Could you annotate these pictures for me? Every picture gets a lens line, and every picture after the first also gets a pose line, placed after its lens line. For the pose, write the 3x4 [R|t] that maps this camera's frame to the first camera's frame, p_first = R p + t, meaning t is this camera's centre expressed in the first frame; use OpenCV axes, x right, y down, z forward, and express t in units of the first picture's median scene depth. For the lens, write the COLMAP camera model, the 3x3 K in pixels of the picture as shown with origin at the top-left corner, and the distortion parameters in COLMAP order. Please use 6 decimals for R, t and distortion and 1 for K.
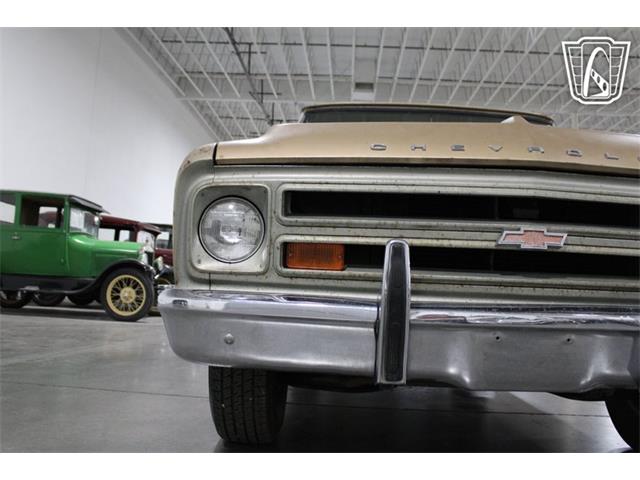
lens RADIAL K [[552.8, 0, 325.6], [0, 552.8, 241.0], [0, 0, 1]] dist [-0.151746, 0.134909]
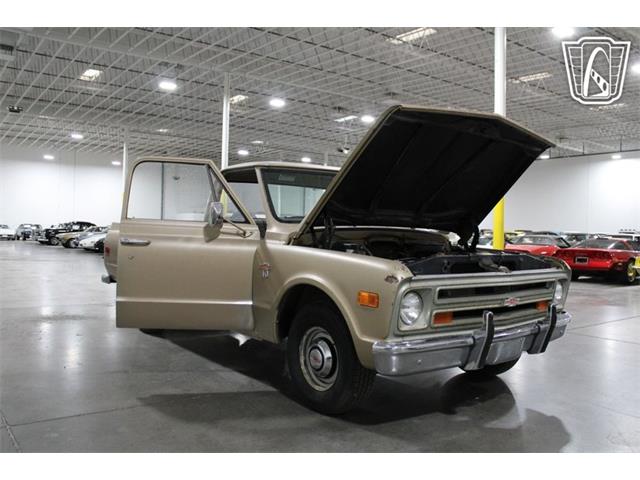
lens RADIAL K [[555.8, 0, 325.2], [0, 555.8, 242.5], [0, 0, 1]] dist [-0.162109, 0.154259]
pose [[0.768920, -0.042882, 0.637905, -1.663824], [-0.040745, 0.992433, 0.115827, -0.473109], [-0.638046, -0.115053, 0.761354, -0.297563]]
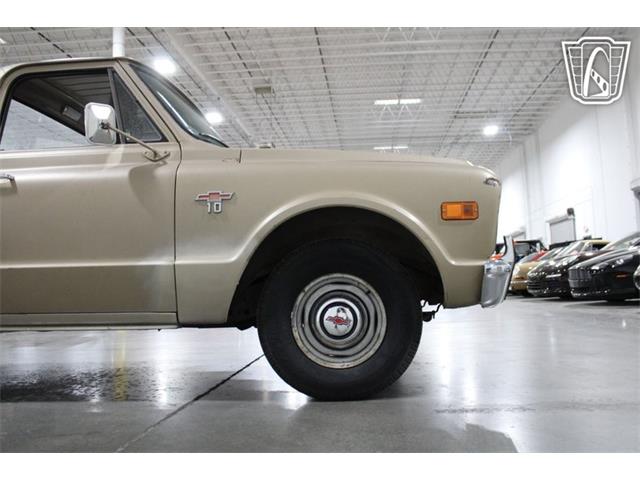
lens RADIAL K [[555.8, 0, 325.2], [0, 555.8, 242.5], [0, 0, 1]] dist [-0.162109, 0.154259]
pose [[0.038260, 0.027016, 0.998903, -1.810864], [-0.045829, 0.998630, -0.025253, 0.095397], [-0.998216, -0.044813, 0.039445, 1.403741]]
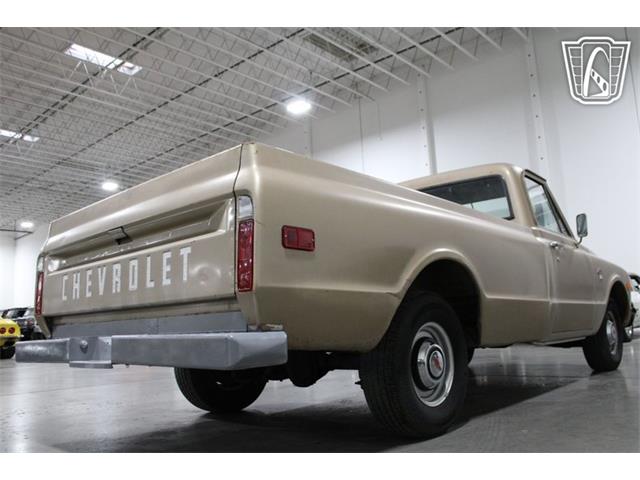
lens RADIAL K [[554.9, 0, 325.9], [0, 554.9, 243.4], [0, 0, 1]] dist [-0.161979, 0.153884]
pose [[-0.765992, 0.075279, 0.638427, -1.042119], [-0.049807, 0.983185, -0.175690, 0.411284], [-0.640918, -0.166376, -0.749362, 5.135455]]
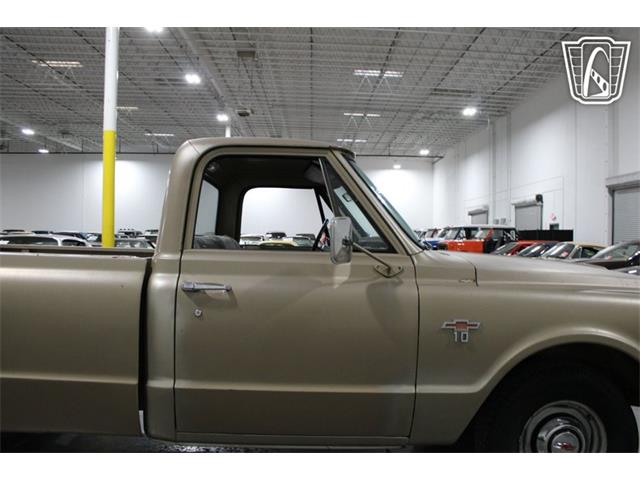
lens RADIAL K [[555.8, 0, 325.2], [0, 555.8, 242.5], [0, 0, 1]] dist [-0.162109, 0.154259]
pose [[-0.062806, -0.053869, 0.996571, -1.730628], [-0.103633, 0.993496, 0.047172, -0.317751], [-0.992631, -0.100315, -0.067981, 2.279819]]
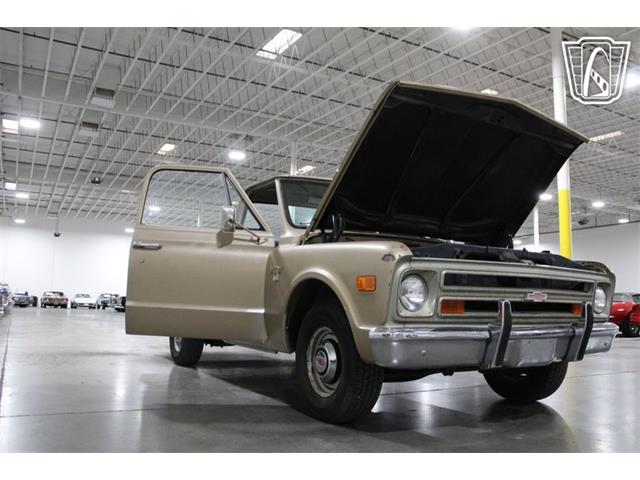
lens RADIAL K [[554.9, 0, 325.9], [0, 554.9, 243.4], [0, 0, 1]] dist [-0.161979, 0.153884]
pose [[0.847012, 0.031241, 0.530655, -1.367453], [-0.027719, 0.999509, -0.014600, -0.147451], [-0.530850, -0.002343, 0.847462, -0.378551]]
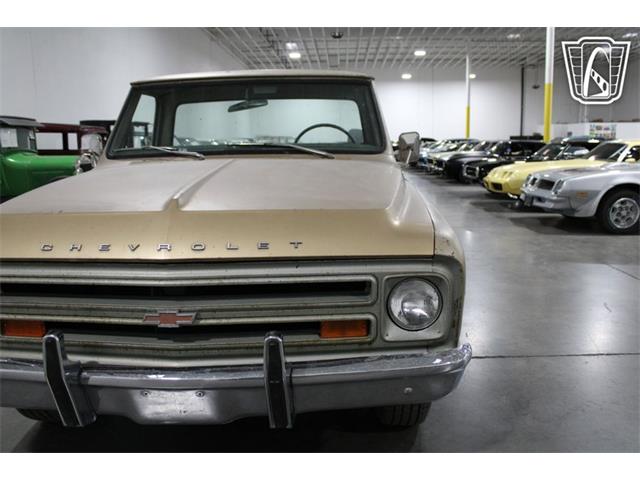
lens RADIAL K [[552.8, 0, 325.6], [0, 552.8, 241.0], [0, 0, 1]] dist [-0.151746, 0.134909]
pose [[0.997842, -0.065655, -0.001081, 0.677157], [0.063656, 0.963161, 0.261283, -0.429801], [-0.016114, -0.260788, 0.965262, -0.156951]]
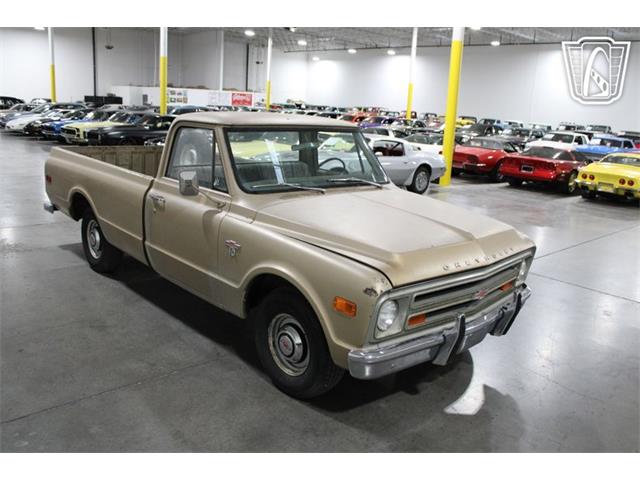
lens RADIAL K [[554.9, 0, 325.9], [0, 554.9, 243.4], [0, 0, 1]] dist [-0.161979, 0.153884]
pose [[0.698030, -0.180832, 0.692859, -1.648263], [-0.086580, 0.939175, 0.332346, -0.901753], [-0.710815, -0.291975, 0.639916, -0.044722]]
